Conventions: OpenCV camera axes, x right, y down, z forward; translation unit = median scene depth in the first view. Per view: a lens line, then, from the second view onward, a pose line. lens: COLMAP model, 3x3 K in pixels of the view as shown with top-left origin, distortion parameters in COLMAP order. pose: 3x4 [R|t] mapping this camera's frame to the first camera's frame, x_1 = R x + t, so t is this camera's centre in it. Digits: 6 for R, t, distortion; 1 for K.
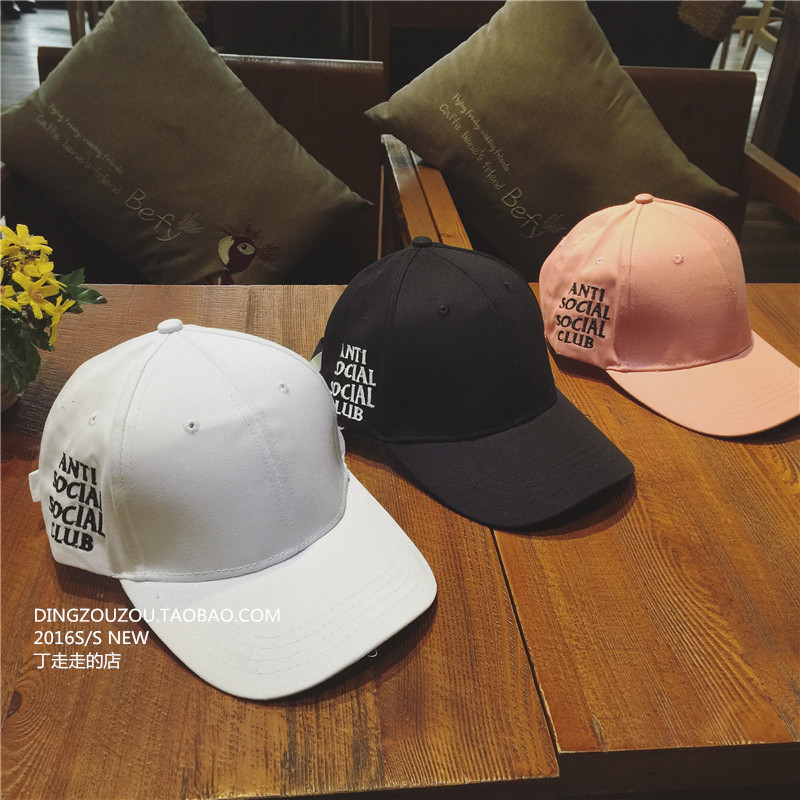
lens RADIAL K [[915.2, 0, 400.2], [0, 915.2, 403.9], [0, 0, 1]] dist [0.088390, -0.142124]
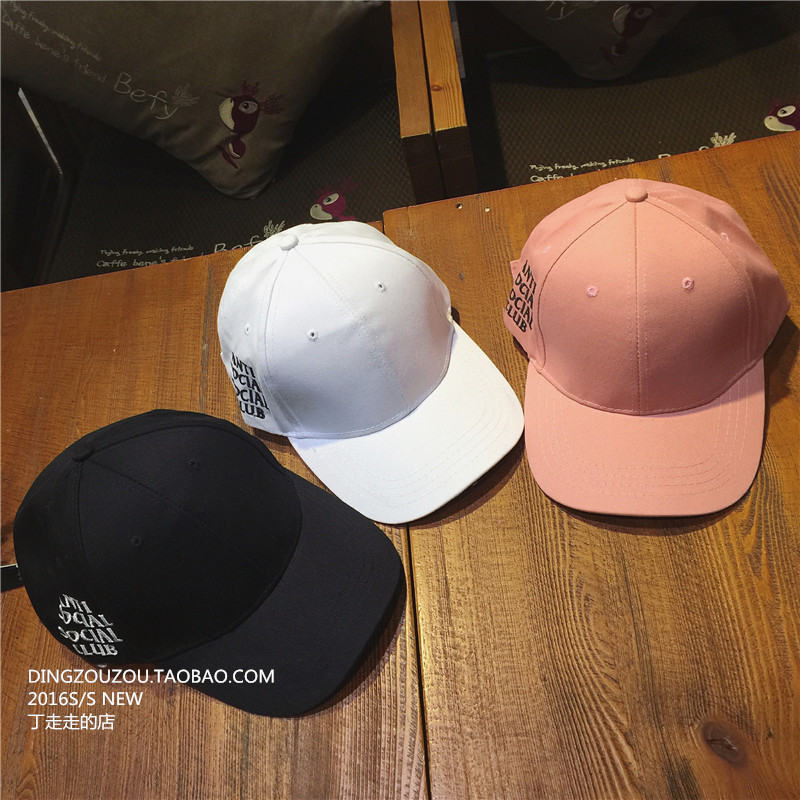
lens RADIAL K [[912.6, 0, 400.0], [0, 912.6, 400.0], [0, 0, 1]] dist [0.096583, -0.158444]
pose [[0.968899, -0.109726, -0.221798, 0.163034], [0.185402, 0.915524, 0.356990, -0.209120], [0.163890, -0.387009, 0.907394, 0.059461]]
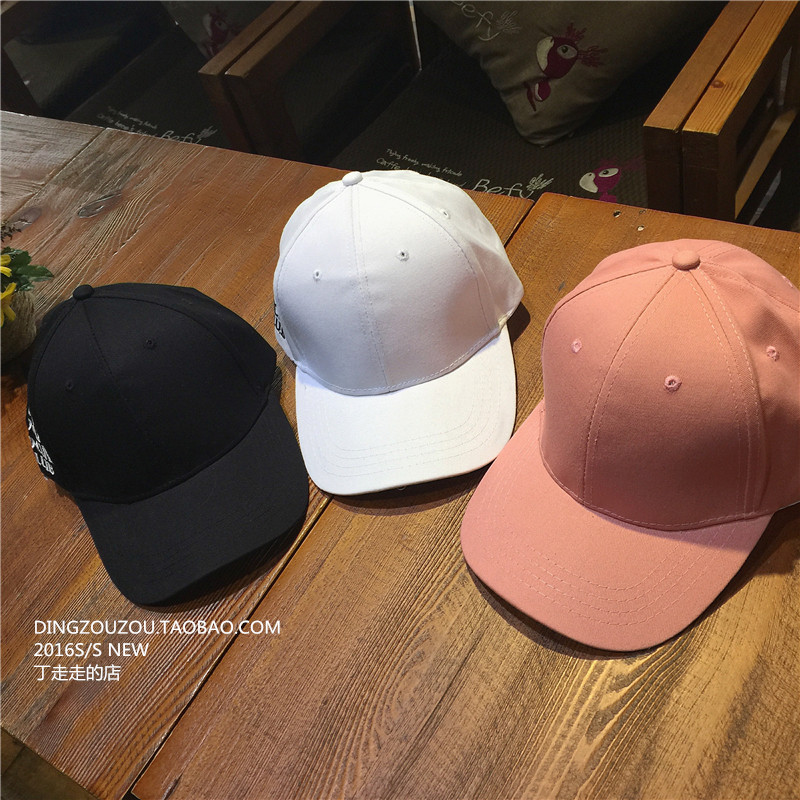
lens RADIAL K [[912.6, 0, 400.0], [0, 912.6, 400.0], [0, 0, 1]] dist [0.096583, -0.158444]
pose [[0.745027, 0.301664, -0.594924, 0.353953], [-0.062445, 0.919519, 0.388054, -0.202225], [0.664105, -0.251960, 0.703903, 0.190787]]
